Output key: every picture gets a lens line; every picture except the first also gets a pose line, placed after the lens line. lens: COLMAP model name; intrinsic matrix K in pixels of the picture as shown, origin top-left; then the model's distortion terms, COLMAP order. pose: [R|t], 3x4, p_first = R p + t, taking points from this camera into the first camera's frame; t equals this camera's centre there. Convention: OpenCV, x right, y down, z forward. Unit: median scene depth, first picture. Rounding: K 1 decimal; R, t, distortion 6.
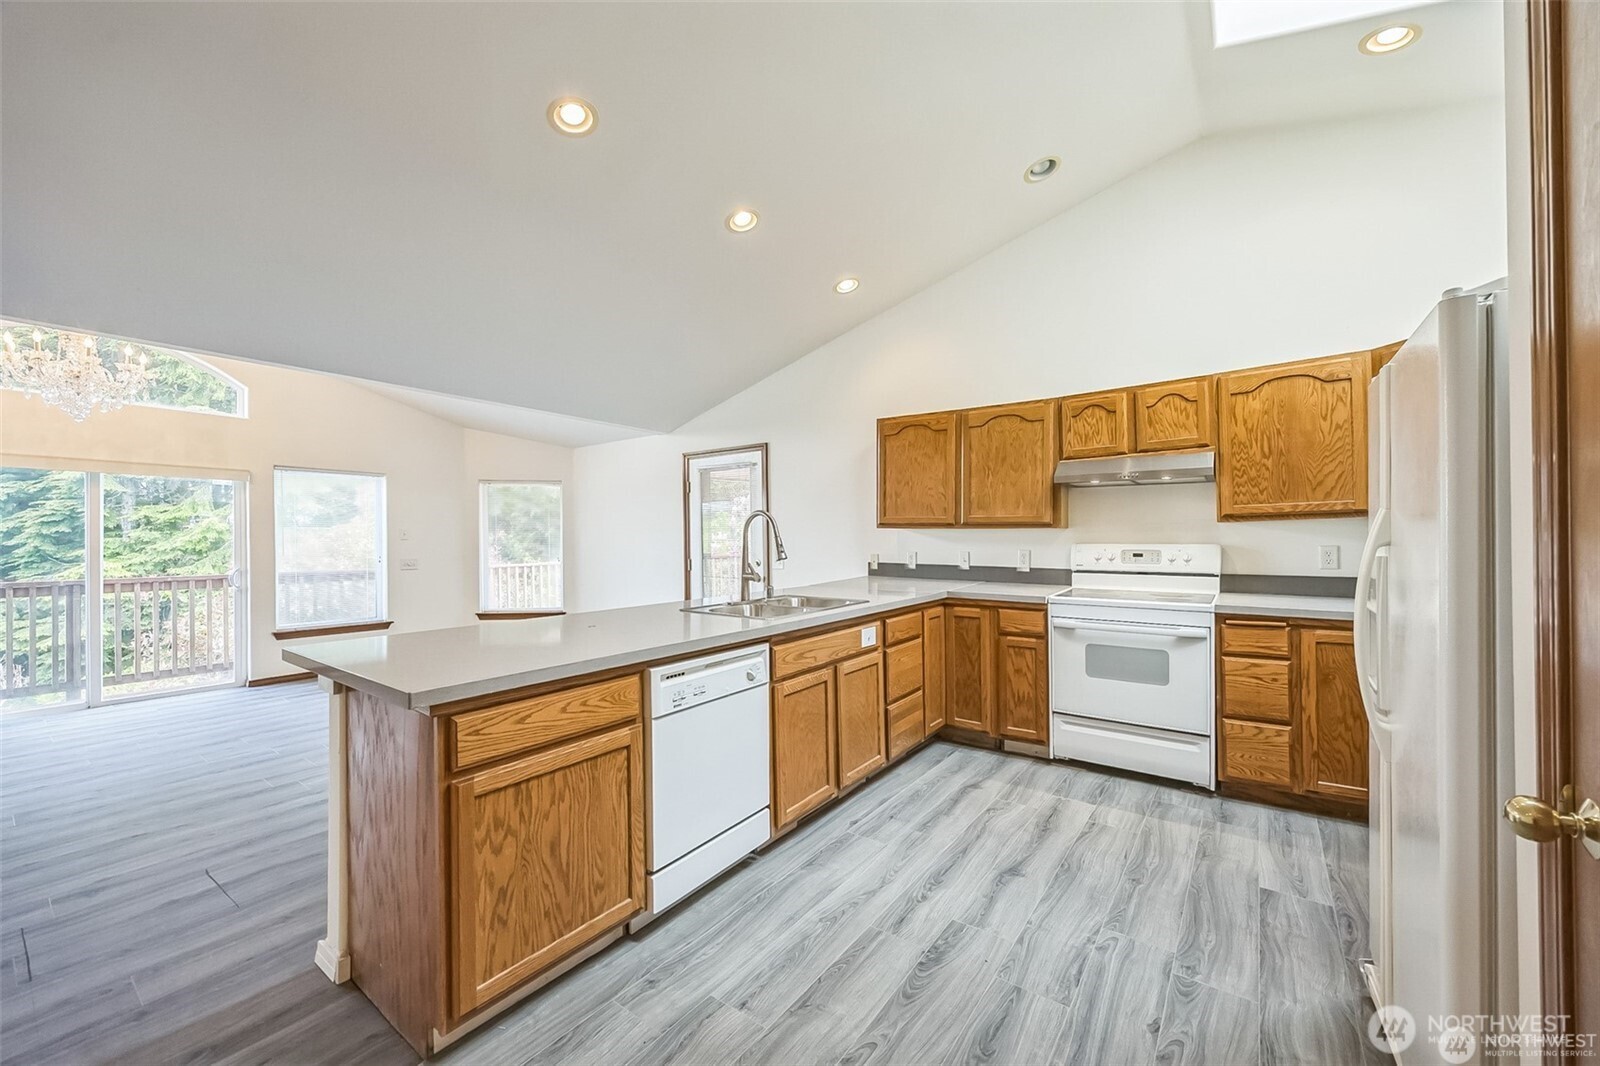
lens RADIAL K [[621.3, 0, 793.7], [0, 621.3, 537.6], [0, 0, 1]] dist [0.003728, -0.001336]
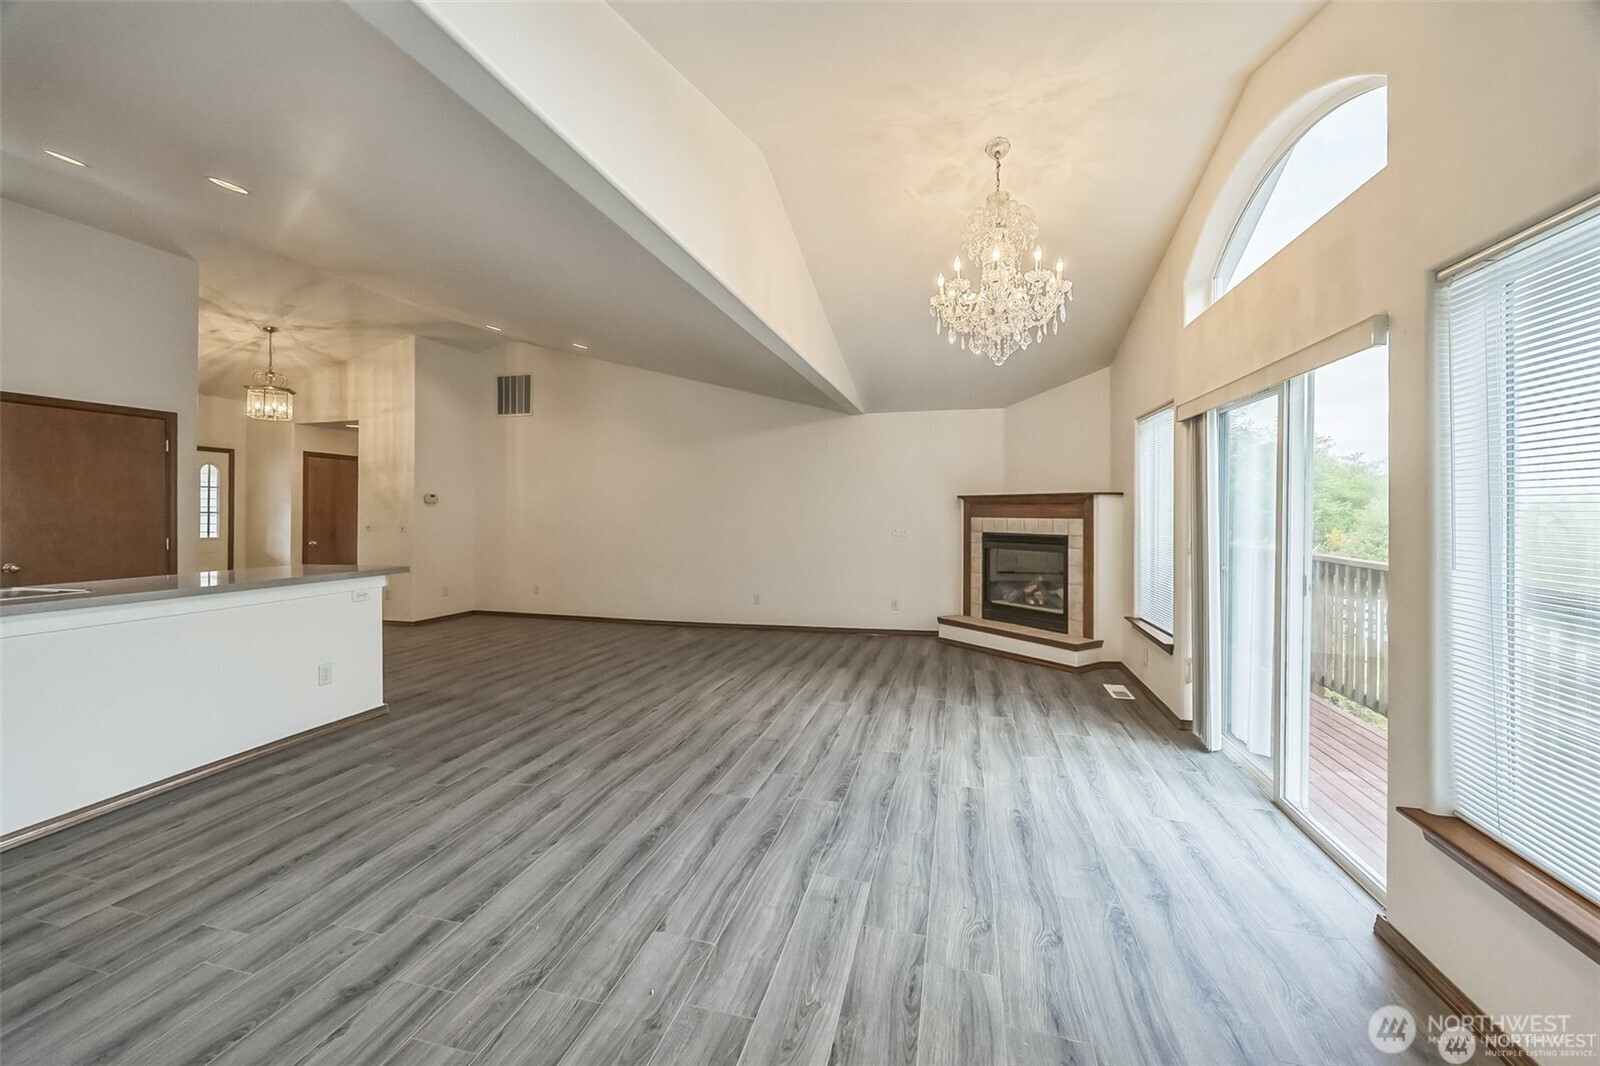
lens RADIAL K [[621.3, 0, 800.4], [0, 621.3, 506.6], [0, 0, 1]] dist [0.003728, -0.001336]
pose [[-0.927897, 0.004417, -0.372811, -0.775252], [0.007164, 0.999956, -0.005983, -0.000854], [0.372768, -0.008222, -0.927888, 2.111874]]
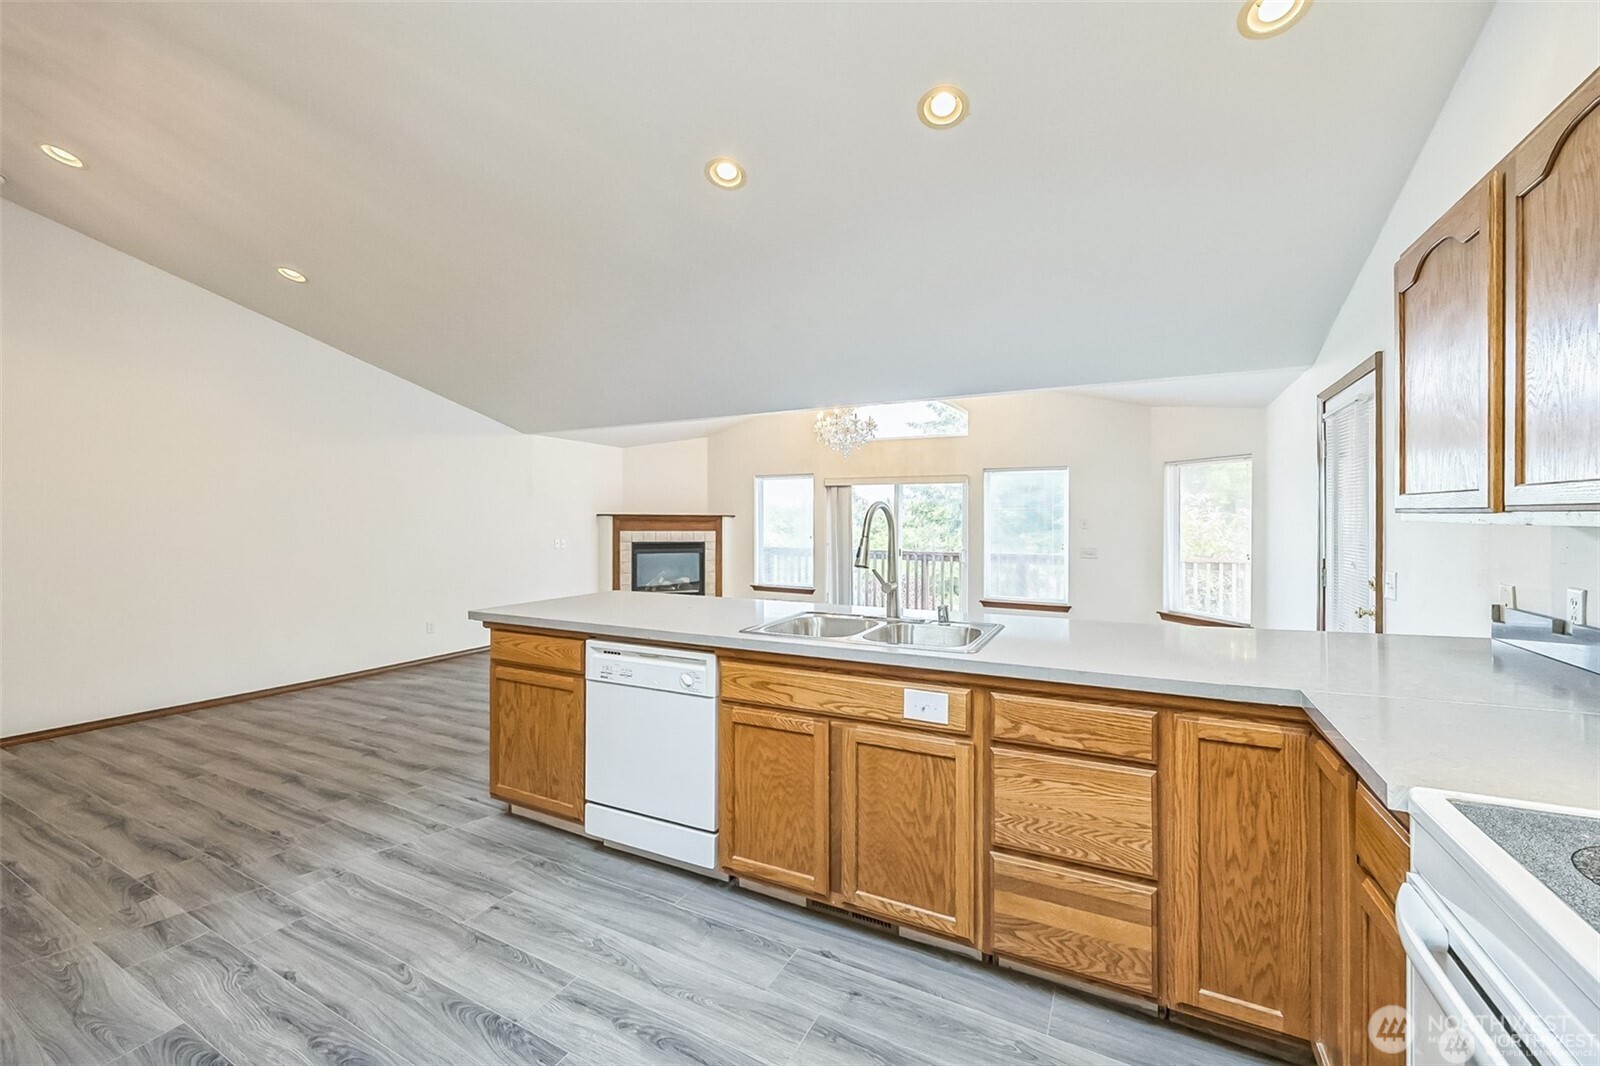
lens RADIAL K [[632.8, 0, 796.5], [0, 632.8, 533.1], [0, 0, 1]] dist [0.001588, -0.000241]
pose [[0.152492, 0.020397, -0.988094, 0.692214], [-0.001992, 0.999791, 0.020331, -0.020178], [0.988303, -0.001132, 0.152501, 0.769276]]
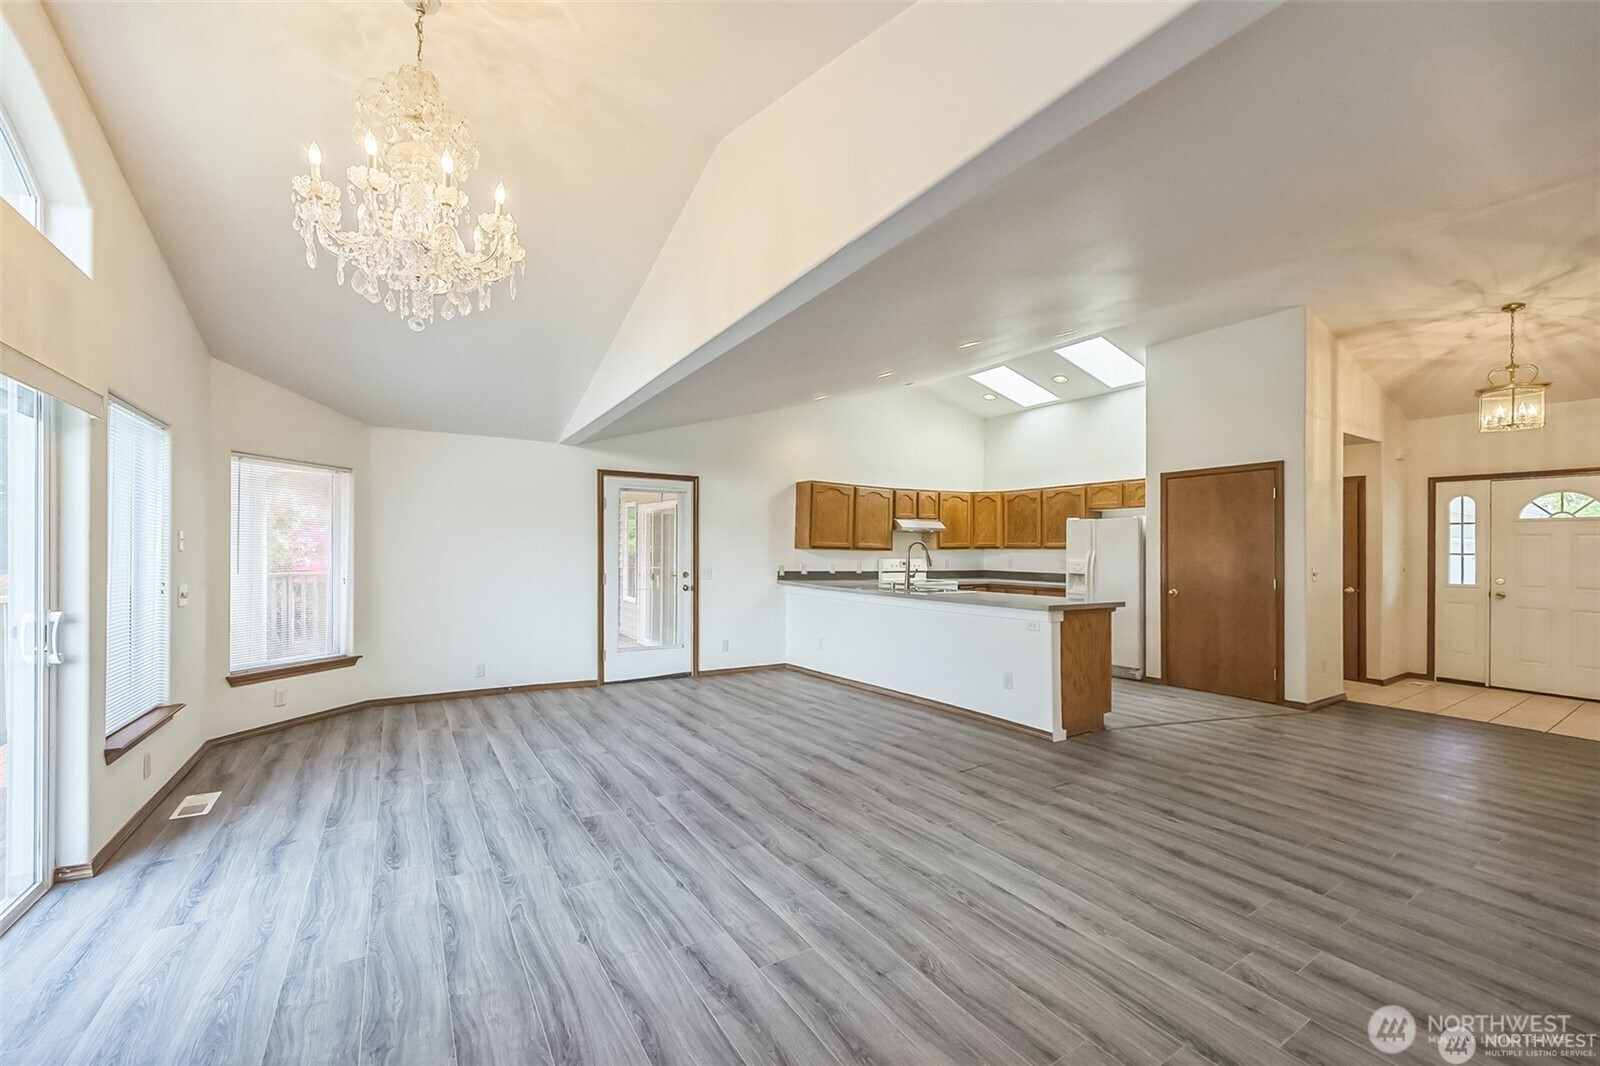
lens RADIAL K [[632.8, 0, 804.9], [0, 632.8, 546.9], [0, 0, 1]] dist [0.001588, -0.000241]
pose [[0.352049, 0.016984, 0.935827, -1.969528], [-0.008394, 0.999852, -0.014988, 0.006142], [-0.935944, -0.002578, 0.352140, 0.626456]]
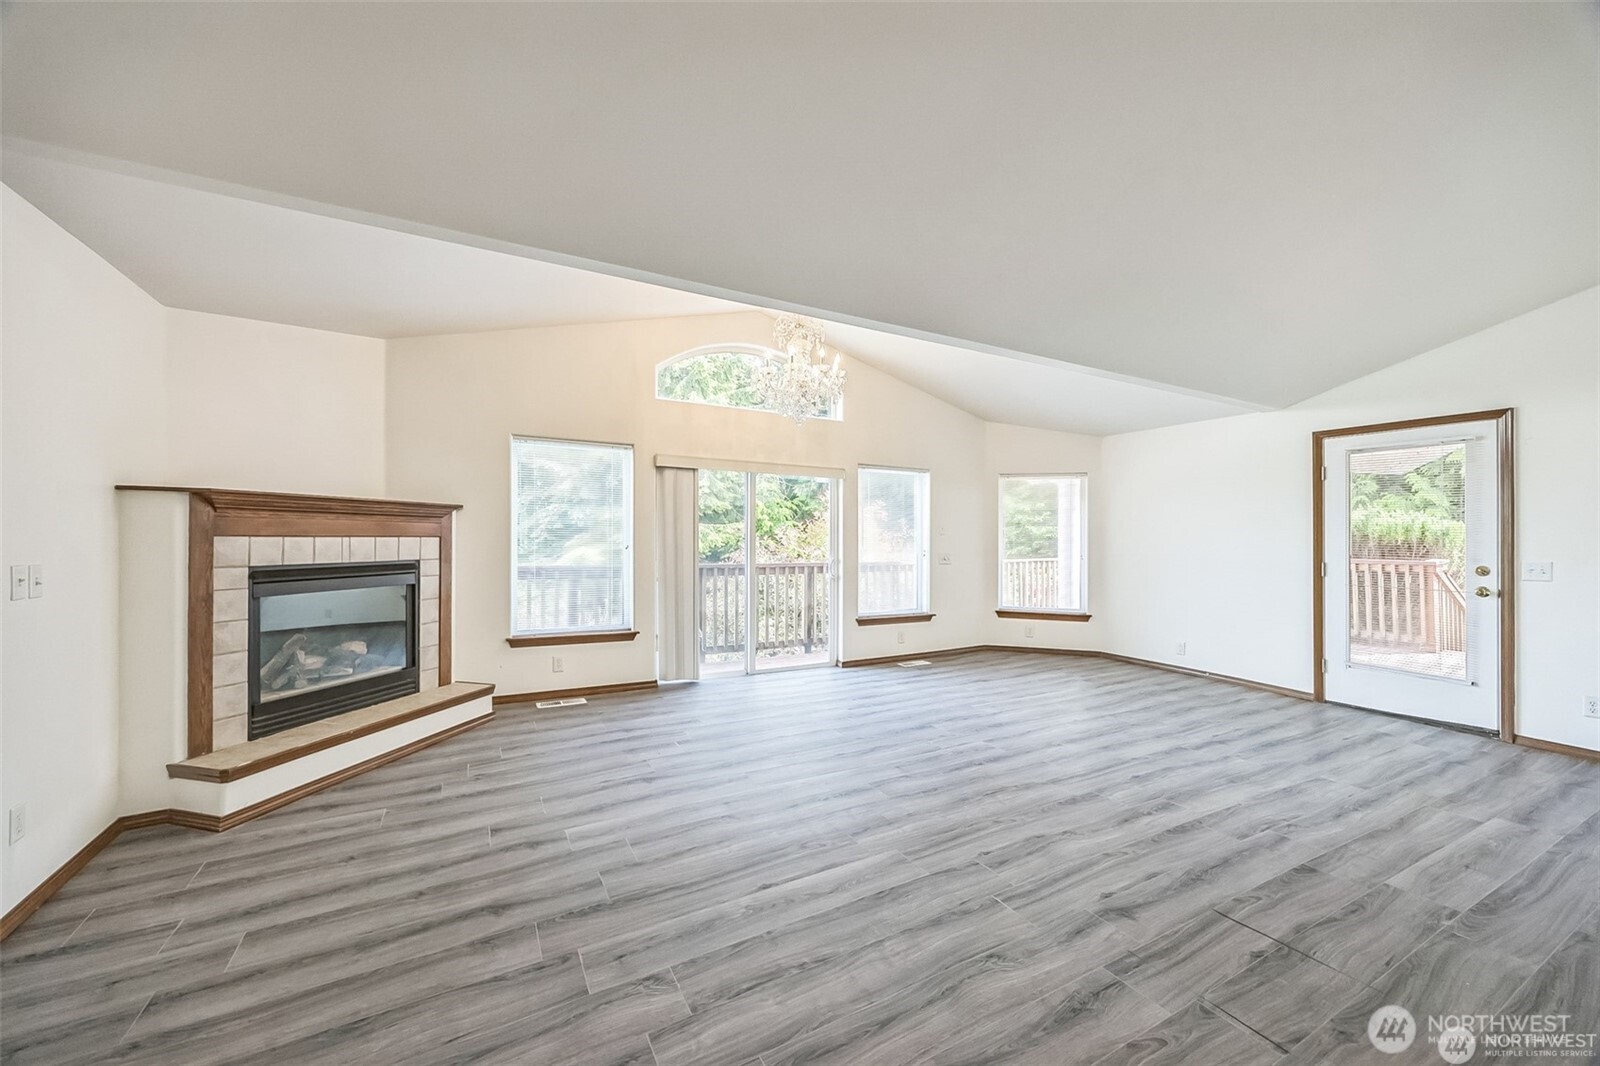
lens RADIAL K [[621.3, 0, 795.7], [0, 621.3, 527.1], [0, 0, 1]] dist [0.003728, -0.001336]
pose [[0.906053, 0.006304, -0.423117, -0.859178], [-0.011791, 0.999877, -0.010350, 0.011200], [0.423000, 0.014366, 0.906016, -0.035307]]
